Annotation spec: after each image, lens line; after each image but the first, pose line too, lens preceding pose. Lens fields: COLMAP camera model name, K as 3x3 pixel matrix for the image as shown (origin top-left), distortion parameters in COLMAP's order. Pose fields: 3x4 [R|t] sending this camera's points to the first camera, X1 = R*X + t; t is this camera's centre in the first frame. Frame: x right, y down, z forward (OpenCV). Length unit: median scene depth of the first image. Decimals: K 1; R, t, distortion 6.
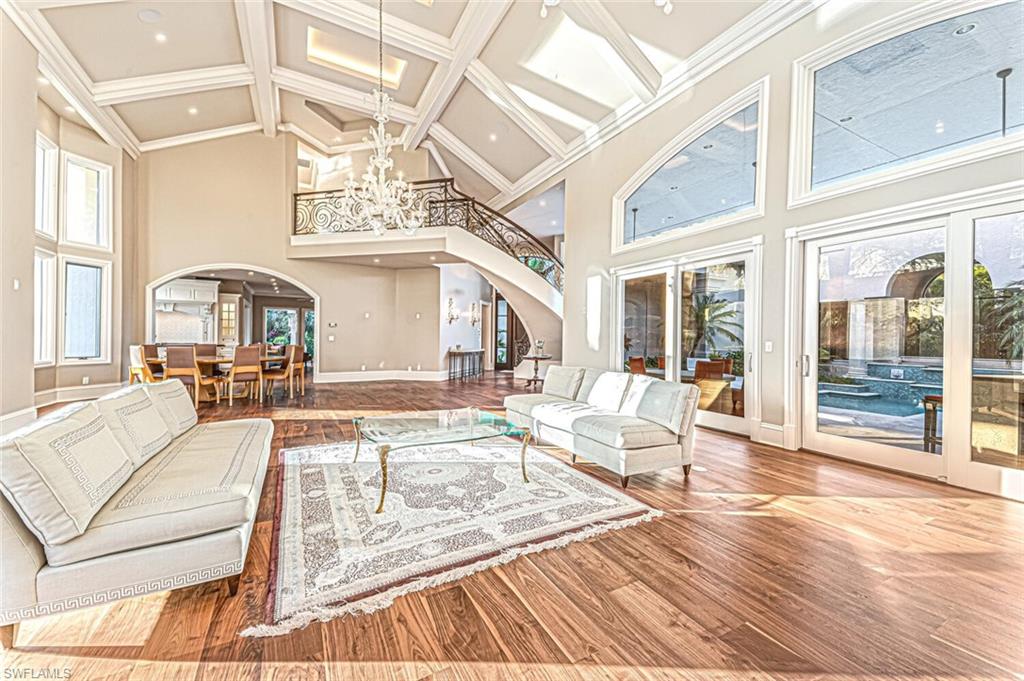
lens RADIAL K [[391.4, 0, 519.6], [0, 391.4, 336.4], [0, 0, 1]] dist [-0.001086, -0.000243]
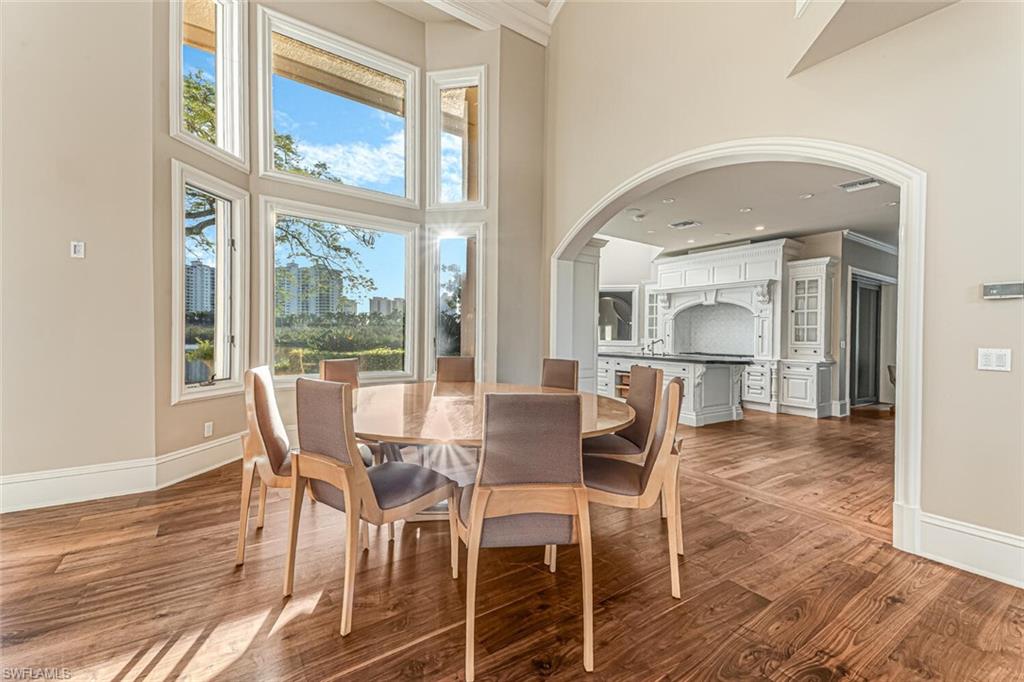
lens RADIAL K [[441.0, 0, 512.0], [0, 441.0, 341.0], [0, 0, 1]] dist [0.001623, -0.000016]
pose [[0.085275, 0.004762, -0.996346, -0.260198], [-0.005589, 0.999975, 0.004301, -0.006073], [0.996342, 0.005202, 0.085299, 0.730934]]
